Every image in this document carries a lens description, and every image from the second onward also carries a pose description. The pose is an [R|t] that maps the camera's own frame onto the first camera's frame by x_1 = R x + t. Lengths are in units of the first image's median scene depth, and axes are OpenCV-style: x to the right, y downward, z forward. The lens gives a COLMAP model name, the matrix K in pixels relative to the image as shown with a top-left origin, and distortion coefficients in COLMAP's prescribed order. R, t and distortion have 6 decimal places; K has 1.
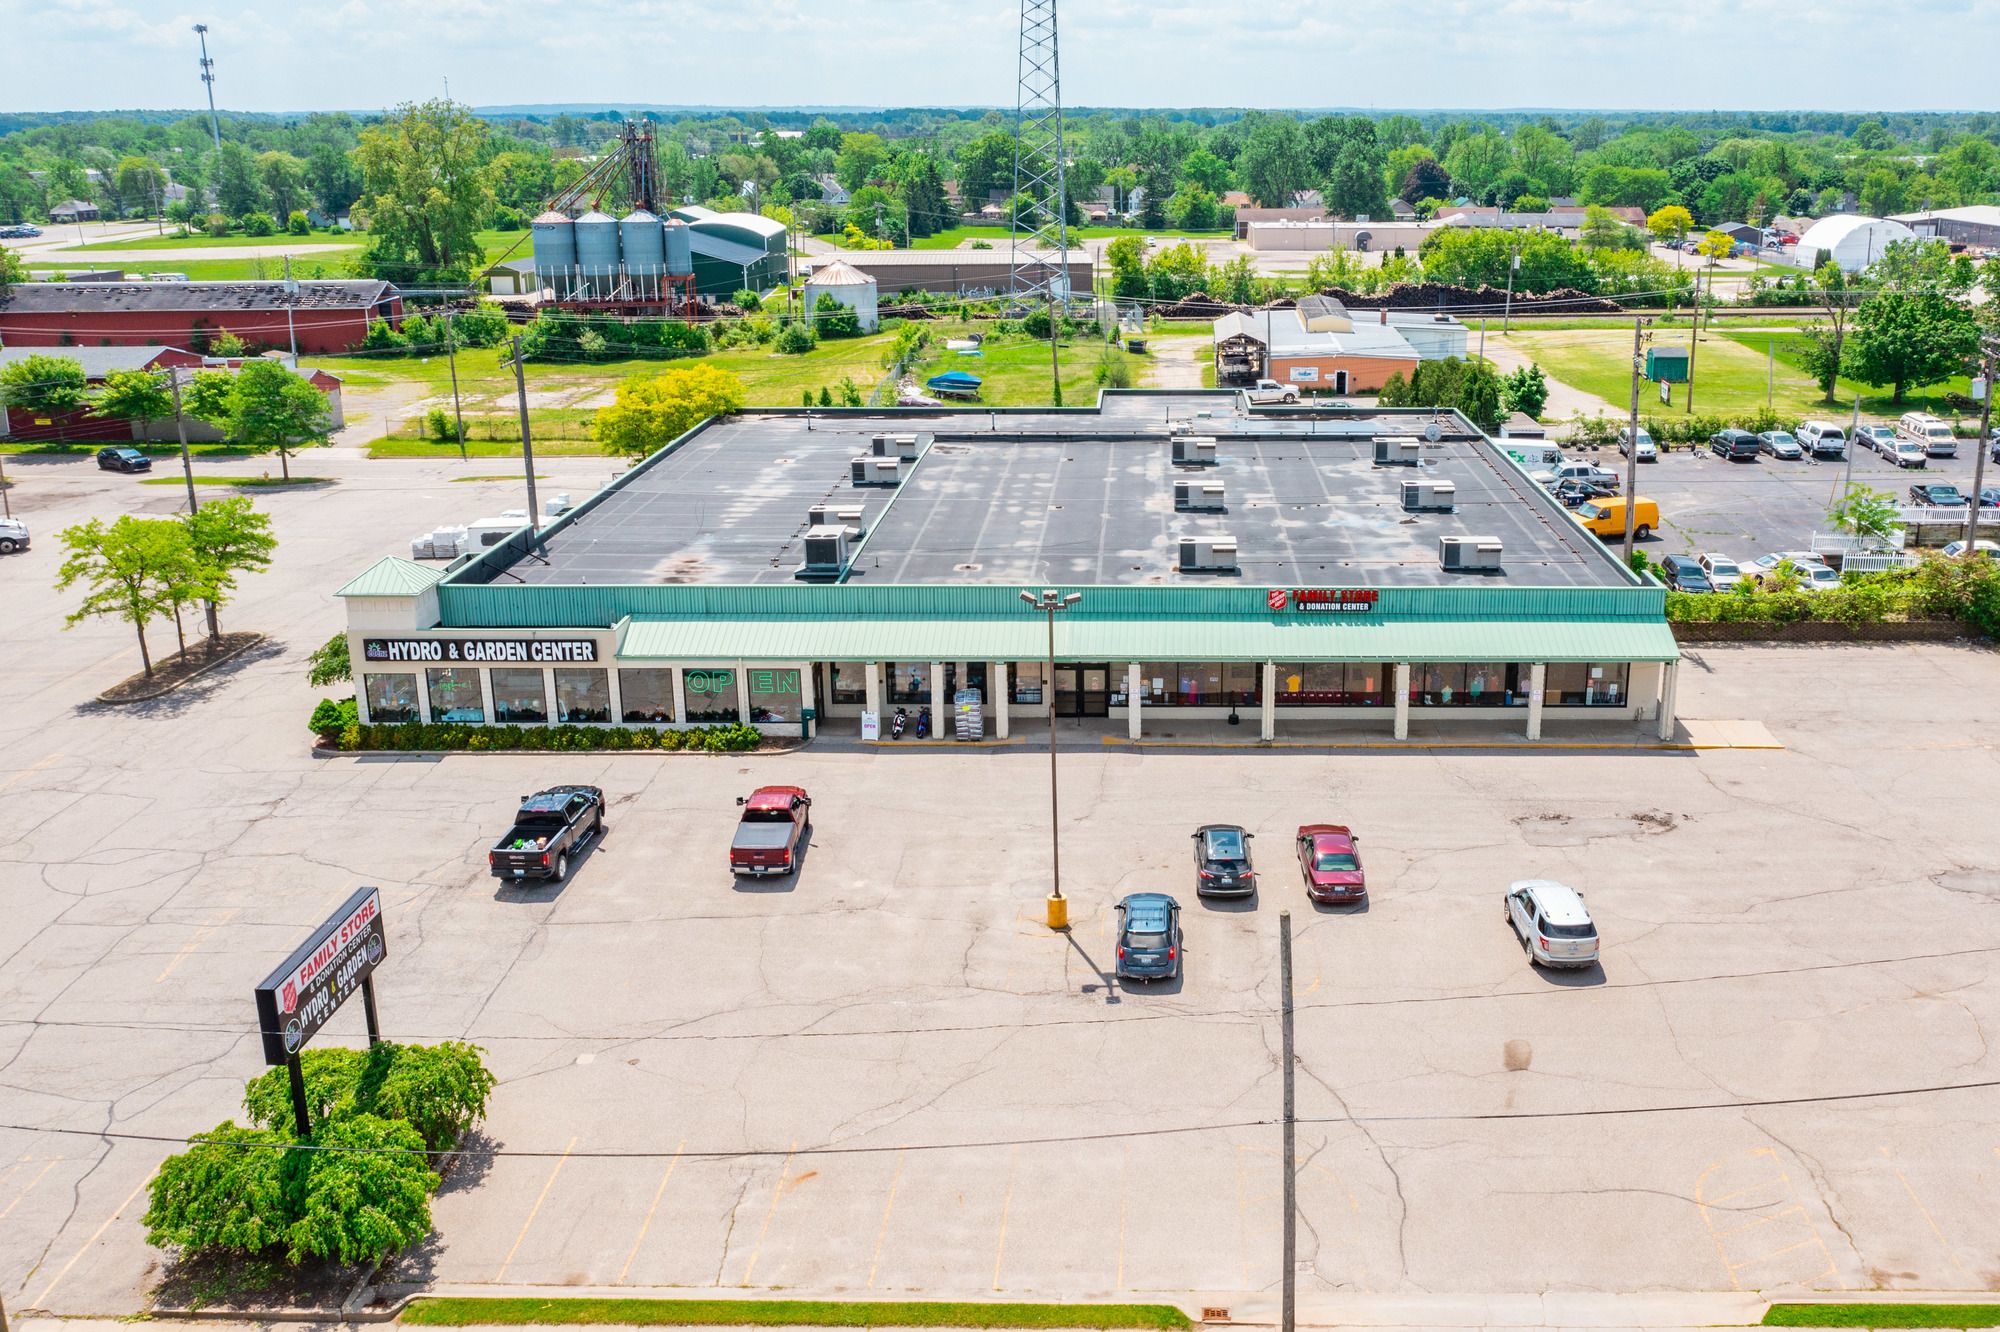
lens RADIAL K [[1754.0, 0, 1073.9], [0, 1754.0, 731.8], [0, 0, 1]] dist [-0.014180, -0.001396]
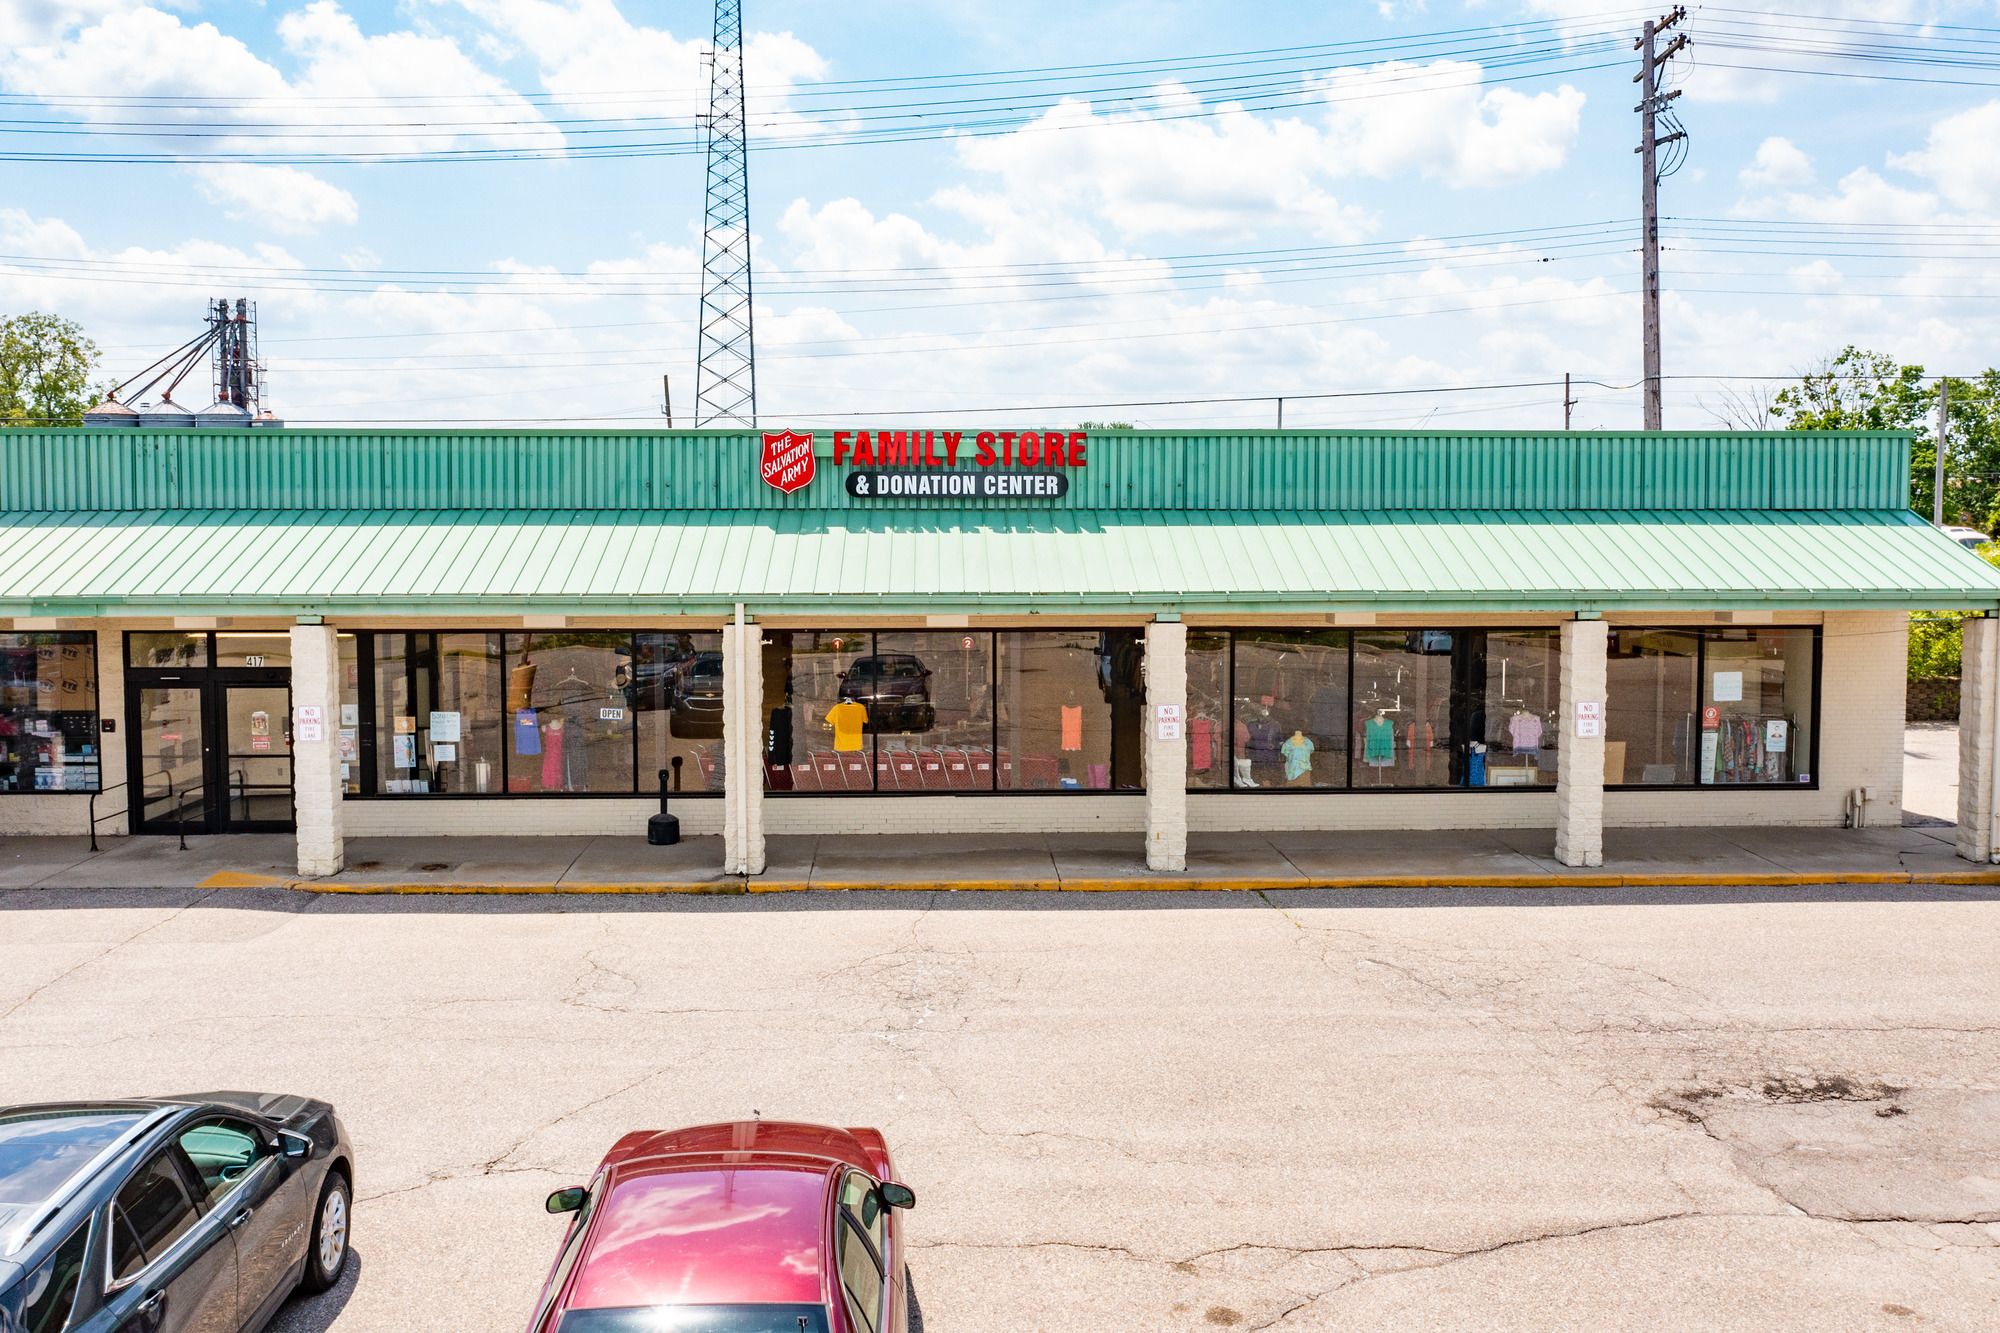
lens RADIAL K [[1723.8, 0, 974.2], [0, 1723.8, 654.2], [0, 0, 1]] dist [-0.019244, -0.005284]
pose [[0.998051, 0.004453, 0.062249, 0.132654], [0.011322, 0.967978, -0.250778, 0.043778], [-0.061373, 0.250994, 0.966041, 0.695854]]
